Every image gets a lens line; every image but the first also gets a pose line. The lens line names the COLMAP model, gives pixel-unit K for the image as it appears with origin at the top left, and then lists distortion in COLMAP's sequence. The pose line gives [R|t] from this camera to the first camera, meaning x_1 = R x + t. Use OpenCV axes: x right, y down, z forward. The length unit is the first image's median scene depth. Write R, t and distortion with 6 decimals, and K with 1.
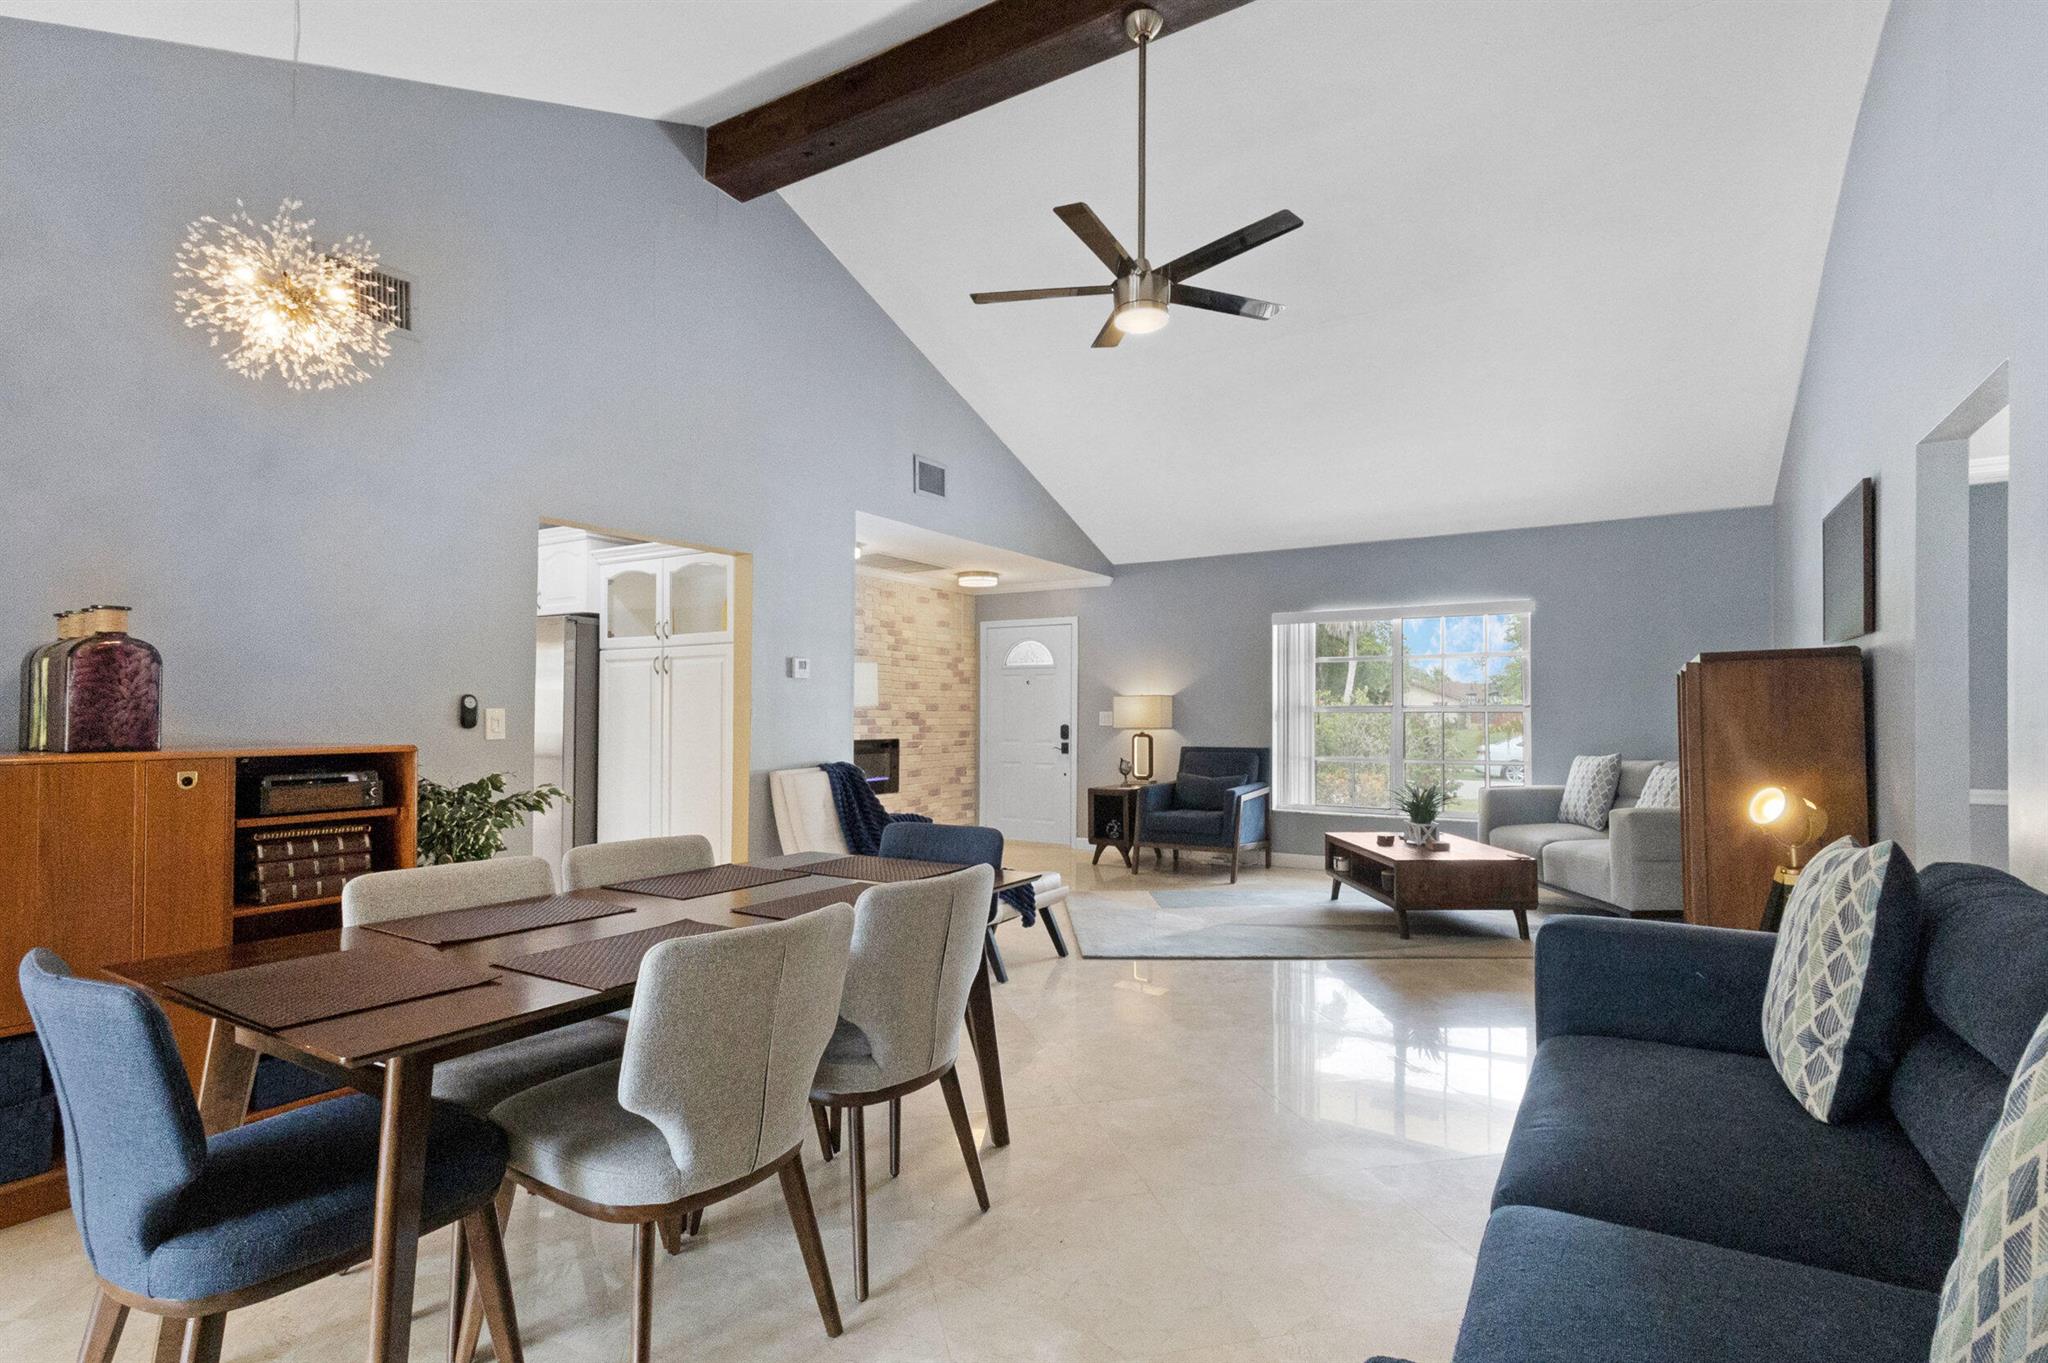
lens RADIAL K [[998.9, 0, 1022.8], [0, 998.9, 672.2], [0, 0, 1]] dist [-0.000683, -0.000274]
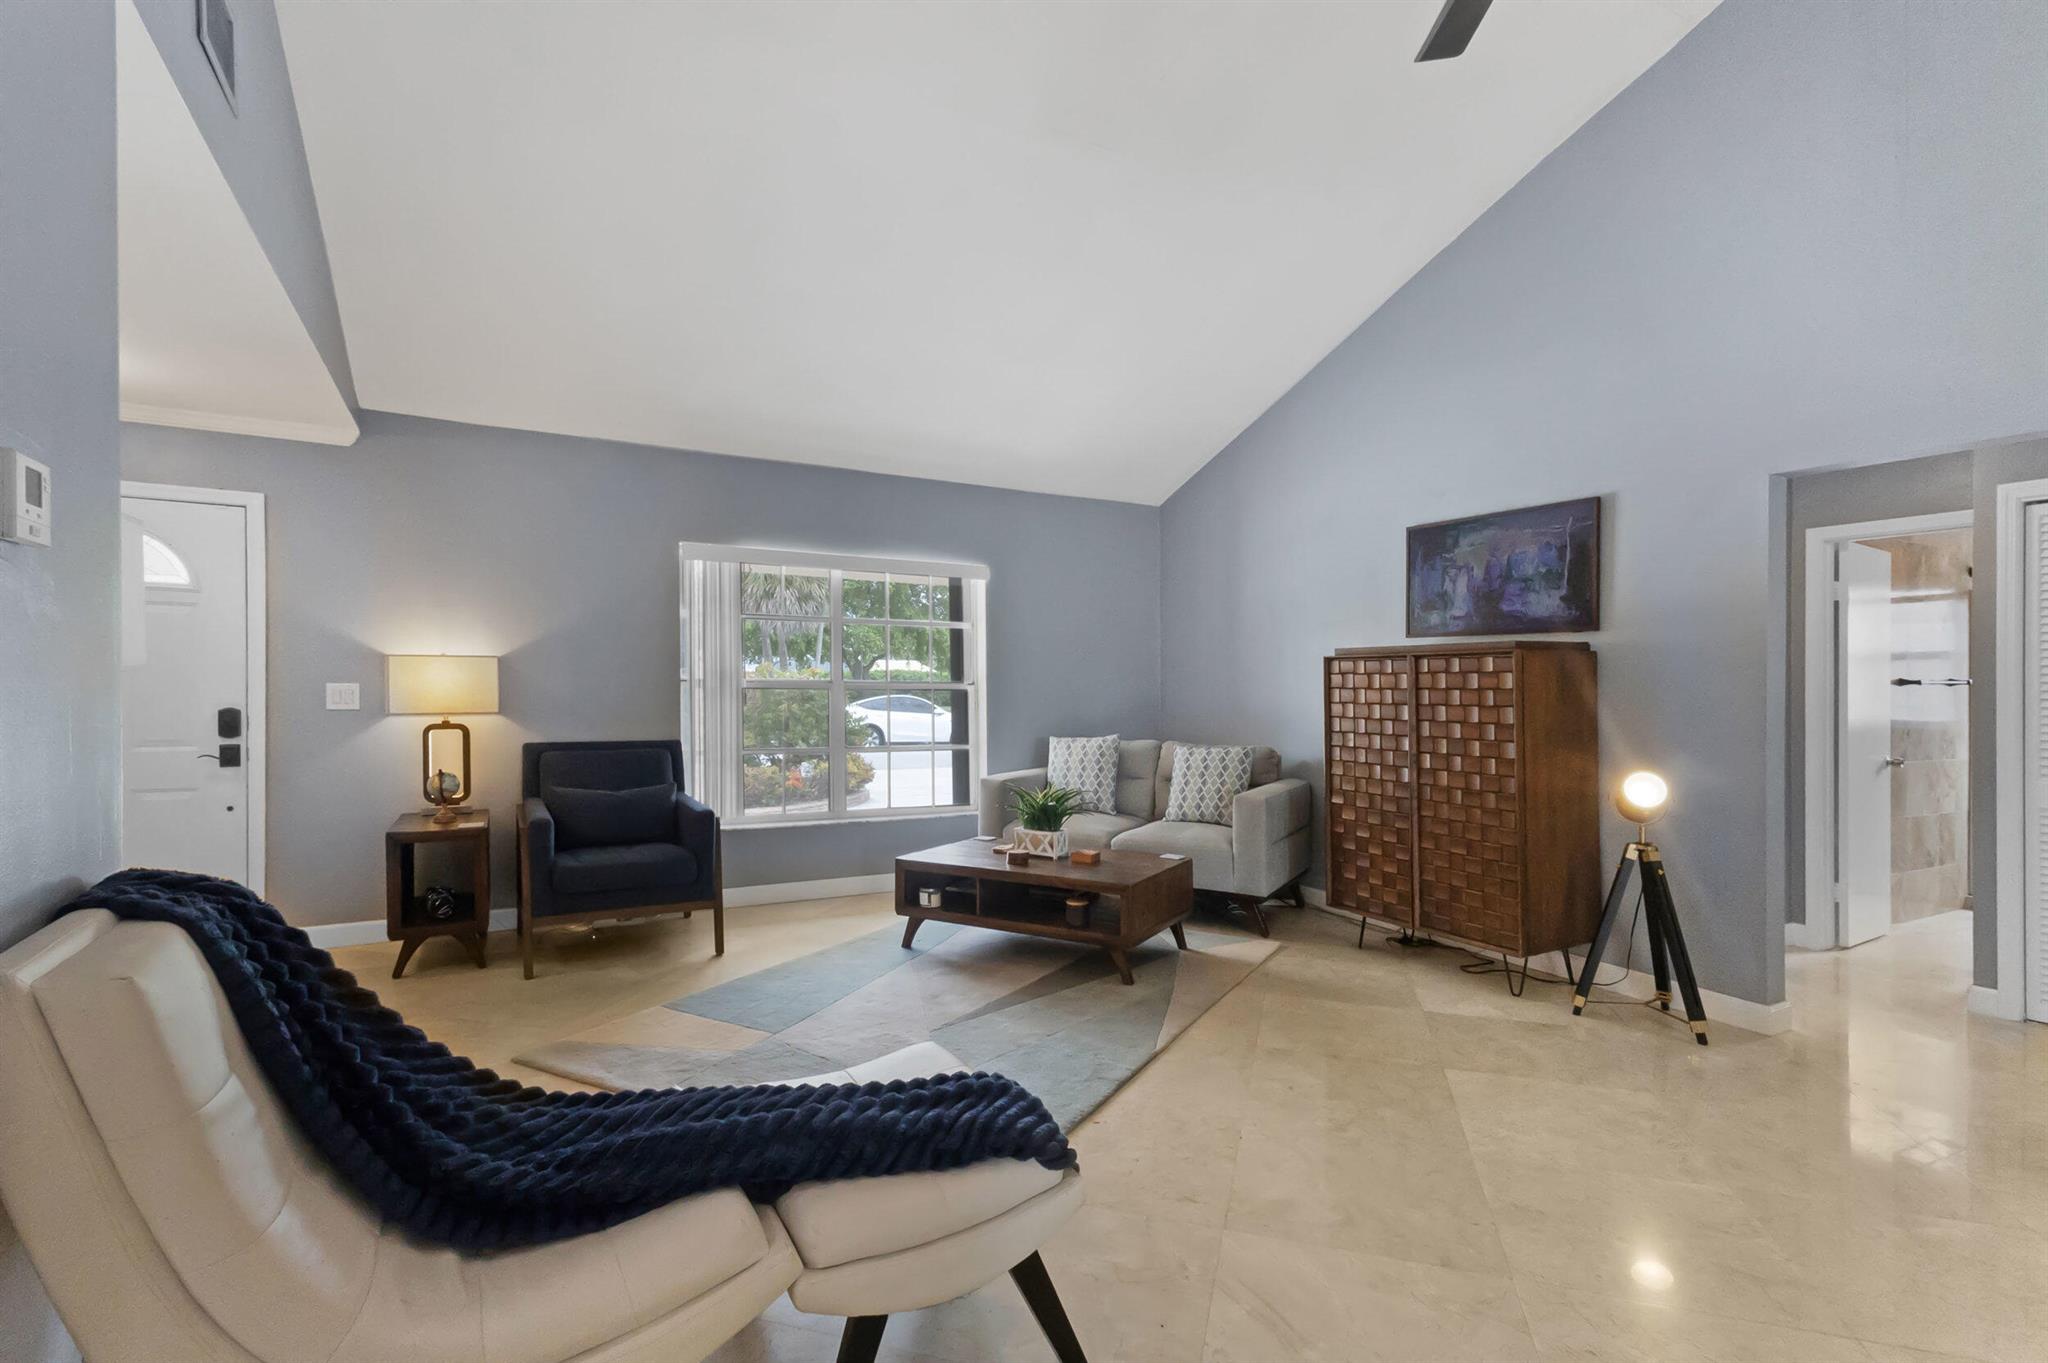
lens RADIAL K [[985.1, 0, 1035.1], [0, 985.1, 692.2], [0, 0, 1]] dist [0.030911, -0.000191]
pose [[0.489717, 0.001017, 0.871881, -0.216508], [-0.046627, 0.998599, 0.025025, 0.014892], [-0.870634, -0.052908, 0.489078, 0.451840]]
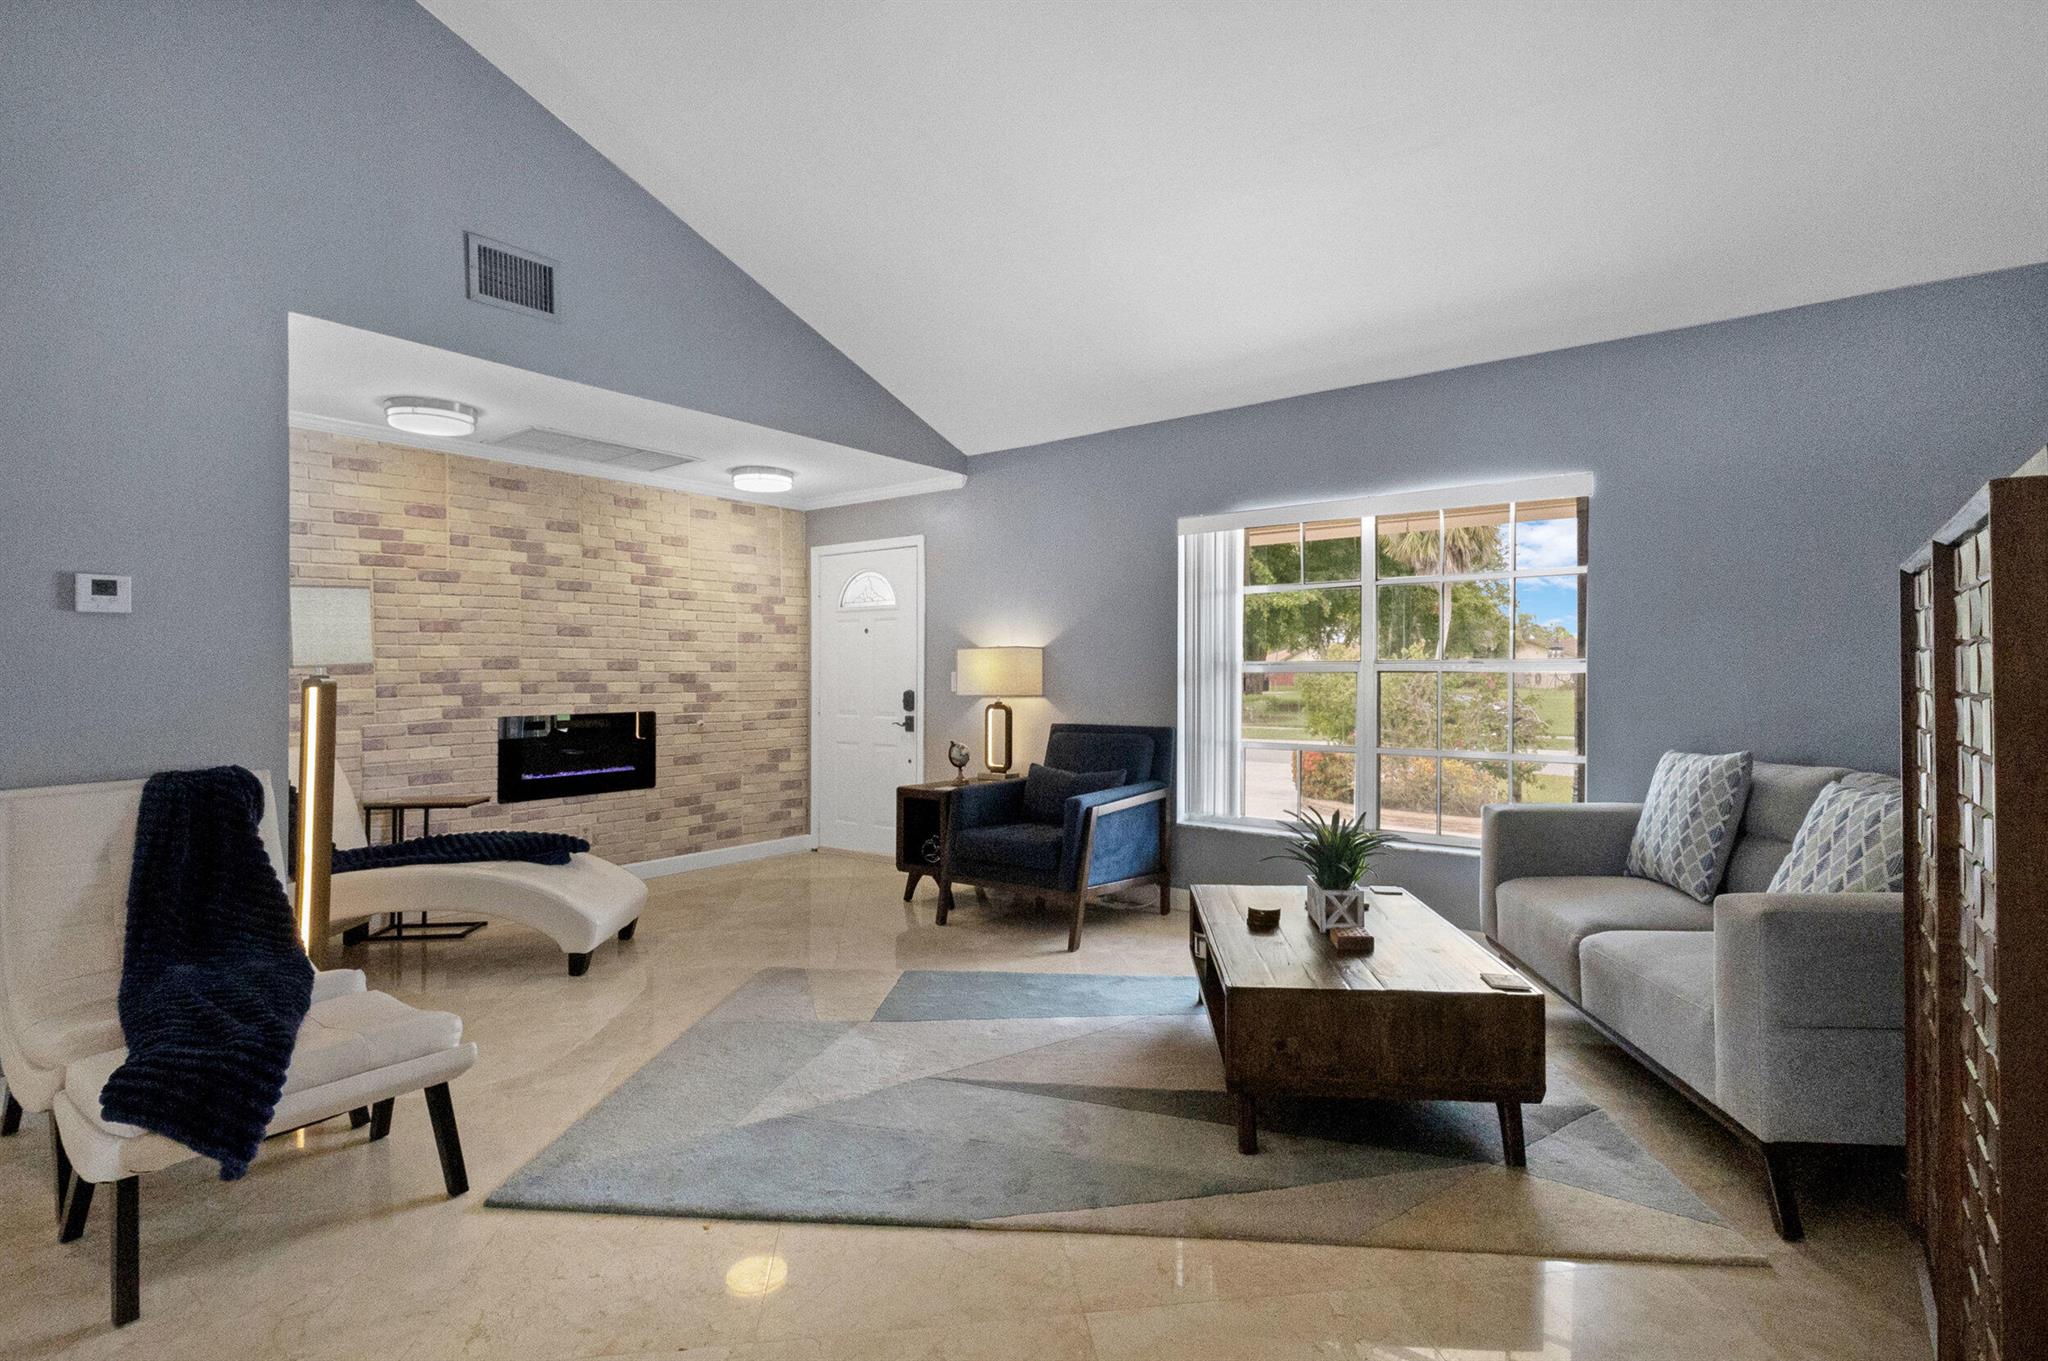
lens RADIAL K [[998.9, 0, 1022.8], [0, 998.9, 671.2], [0, 0, 1]] dist [-0.000683, -0.000274]
pose [[0.994825, -0.003727, -0.101539, 0.212130], [0.007776, 0.999189, 0.039516, 0.013413], [0.101309, -0.040101, 0.994046, 0.345684]]
